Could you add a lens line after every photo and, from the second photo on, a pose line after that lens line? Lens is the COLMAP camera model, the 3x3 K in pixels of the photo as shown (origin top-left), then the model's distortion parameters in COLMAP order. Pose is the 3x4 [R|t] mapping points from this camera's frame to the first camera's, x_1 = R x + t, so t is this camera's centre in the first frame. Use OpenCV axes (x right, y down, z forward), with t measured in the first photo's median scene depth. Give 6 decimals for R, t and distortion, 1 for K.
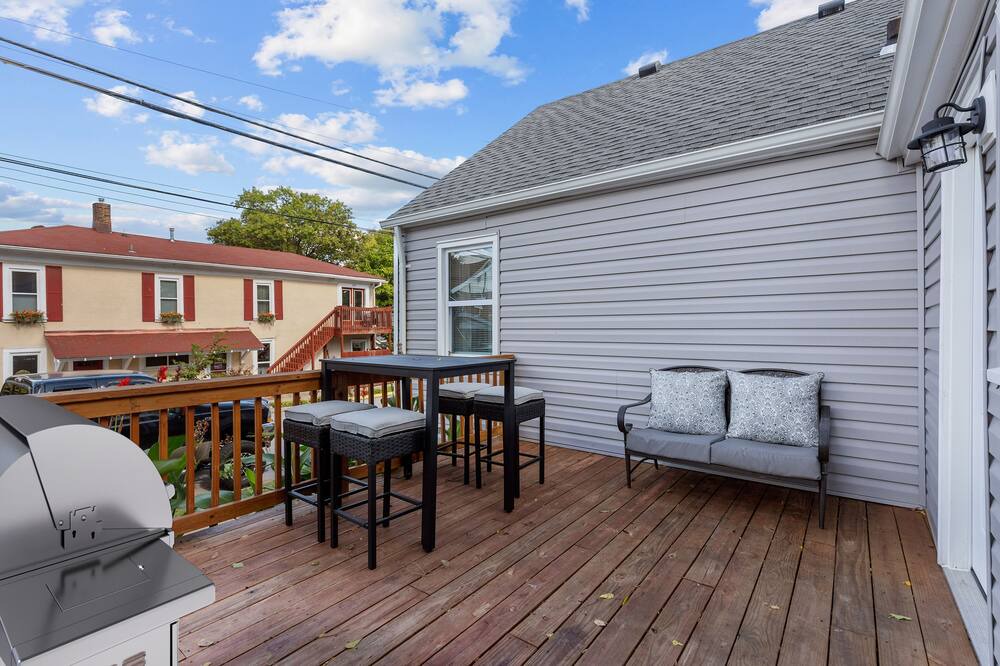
lens RADIAL K [[460.0, 0, 506.5], [0, 460.0, 332.1], [0, 0, 1]] dist [0.000855, -0.000164]
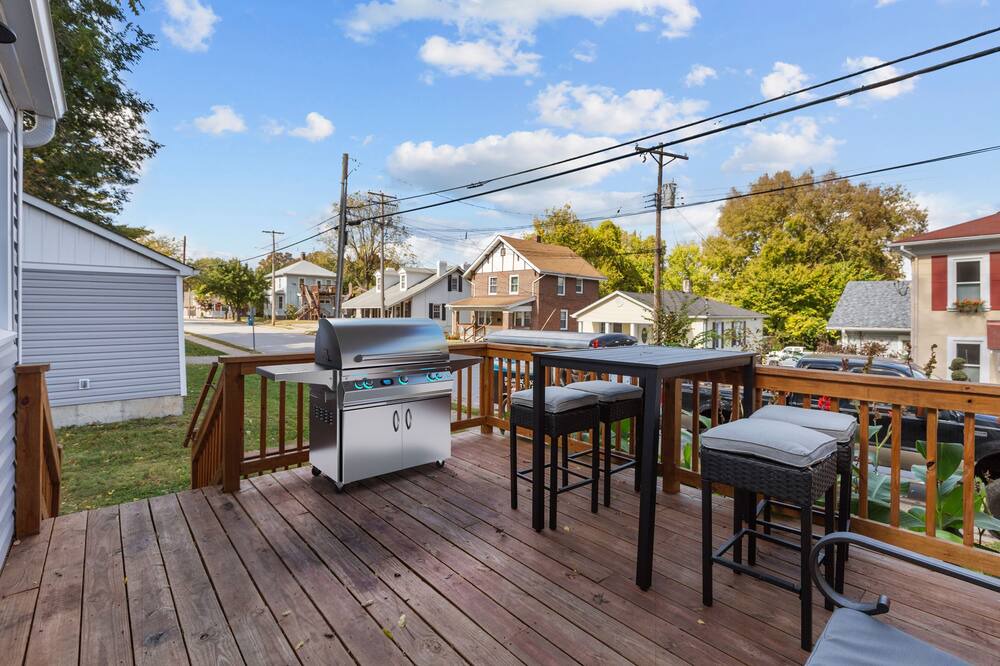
lens RADIAL K [[459.0, 0, 499.8], [0, 459.0, 312.0], [0, 0, 1]] dist [0.000979, 0.000102]
pose [[-0.205118, -0.000274, -0.978737, 0.733597], [-0.019477, 0.999803, 0.003802, -0.014829], [0.978543, 0.019842, -0.205083, 0.954026]]
